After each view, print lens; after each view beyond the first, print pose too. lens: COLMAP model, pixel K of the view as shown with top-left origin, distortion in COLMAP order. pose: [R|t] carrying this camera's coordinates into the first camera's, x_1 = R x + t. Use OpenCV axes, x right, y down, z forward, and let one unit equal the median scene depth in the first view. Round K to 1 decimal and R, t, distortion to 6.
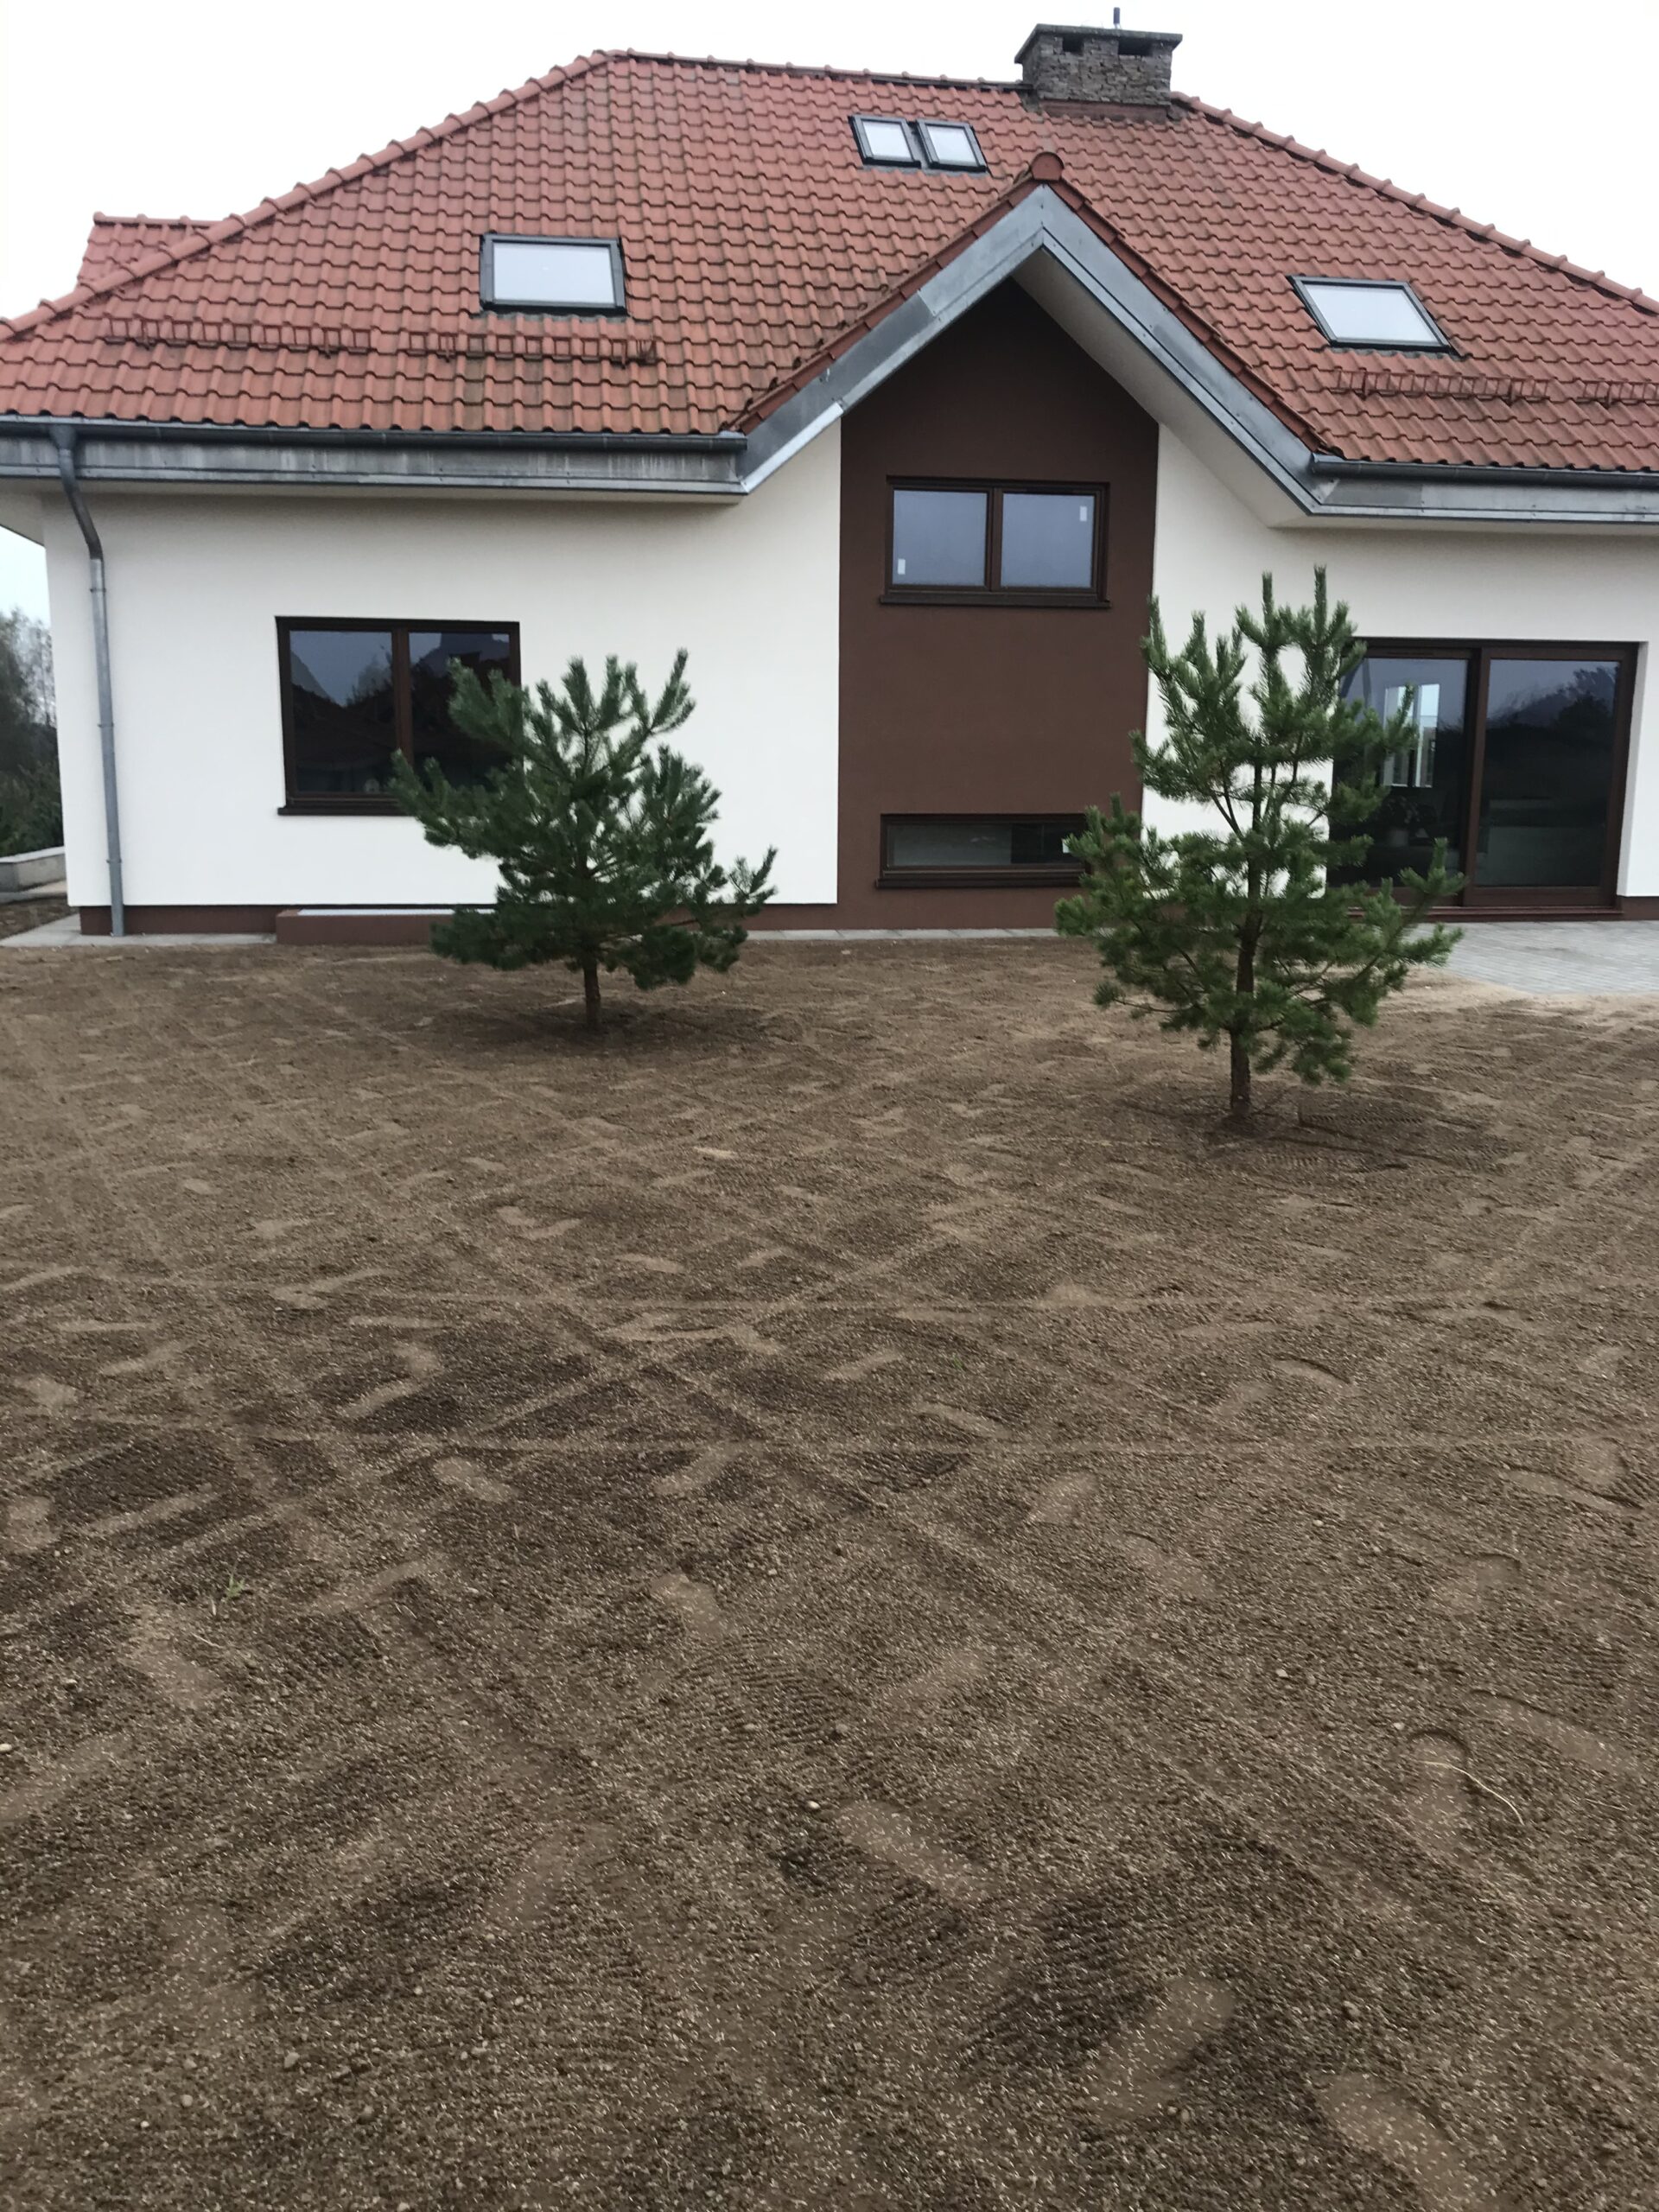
lens RADIAL K [[1797.8, 0, 838.1], [0, 1797.8, 1110.3], [0, 0, 1]] dist [-0.000640, 0.015997]
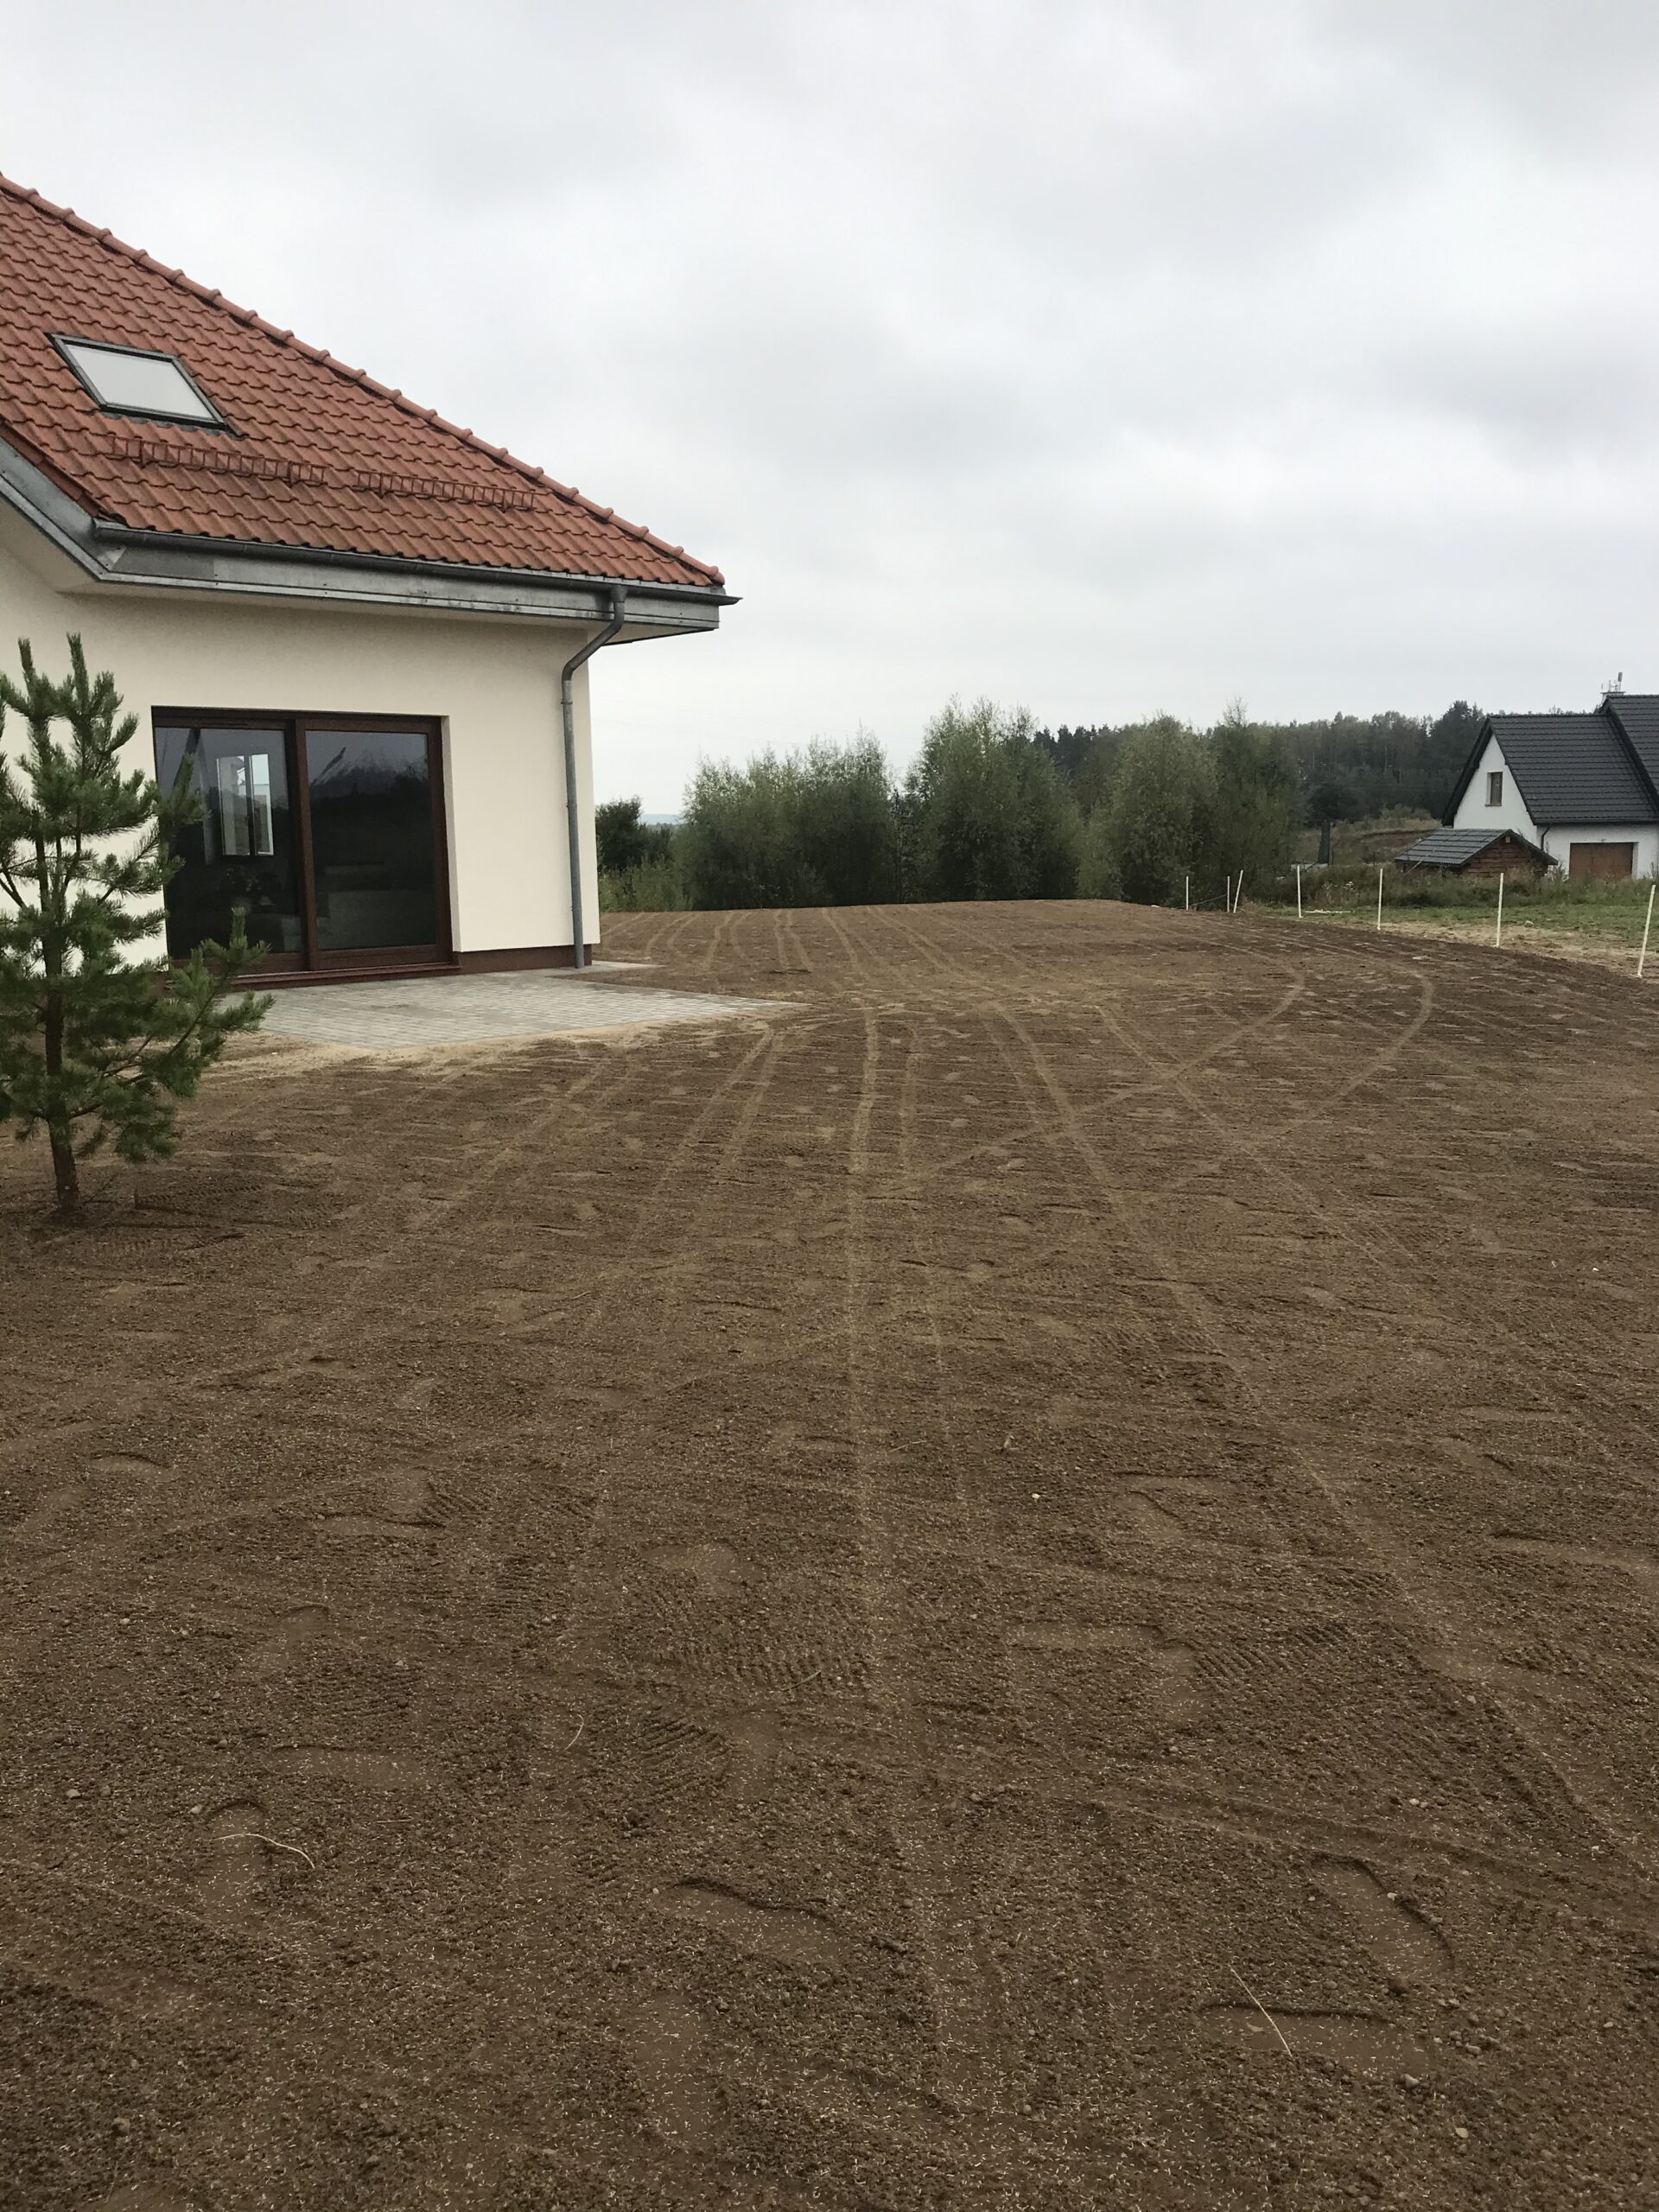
lens RADIAL K [[1797.8, 0, 838.1], [0, 1797.8, 1110.3], [0, 0, 1]] dist [-0.000640, 0.015997]
pose [[0.822953, -0.106303, 0.558076, 0.035771], [0.126617, 0.991949, 0.002234, 0.001934], [-0.553820, 0.068823, 0.829787, -0.014794]]
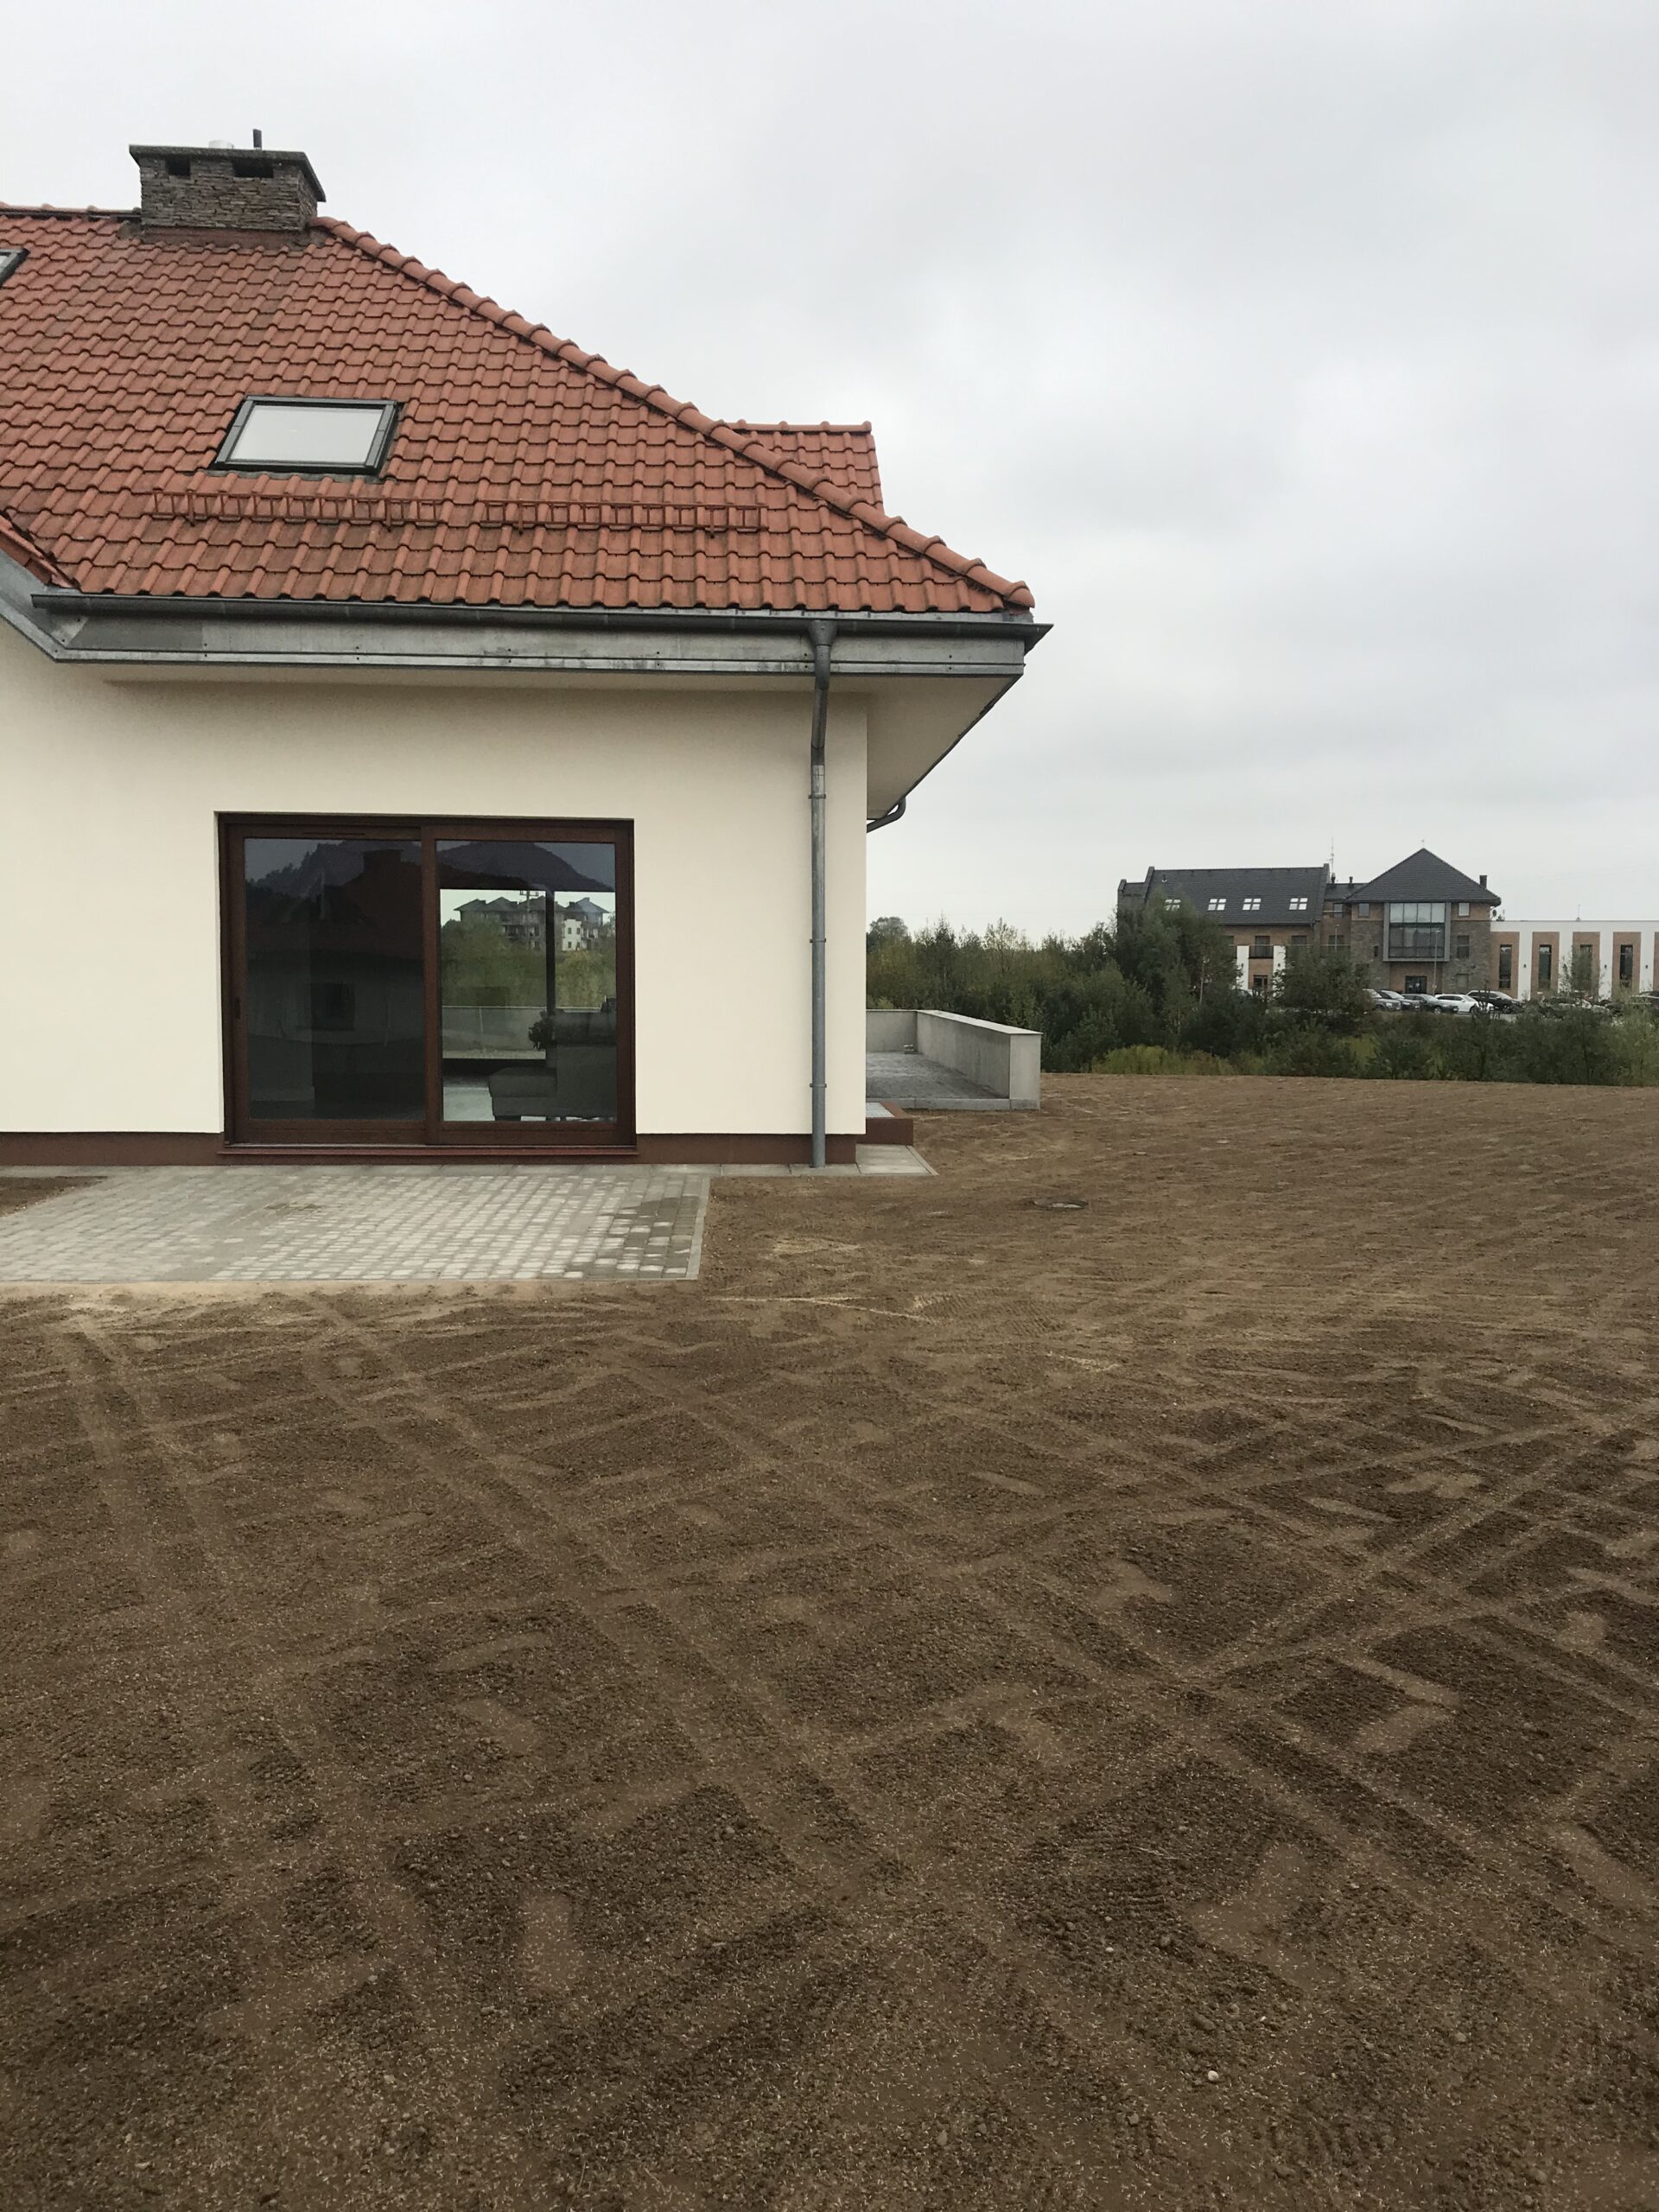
lens RADIAL K [[1820.2, 0, 763.5], [0, 1820.2, 1093.4], [0, 0, 1]] dist [0.045357, -0.057368]
pose [[0.995242, 0.009559, -0.096964, 1.281667], [-0.021111, 0.992692, -0.118814, -0.094961], [0.095119, 0.120295, 0.988171, 0.476763]]
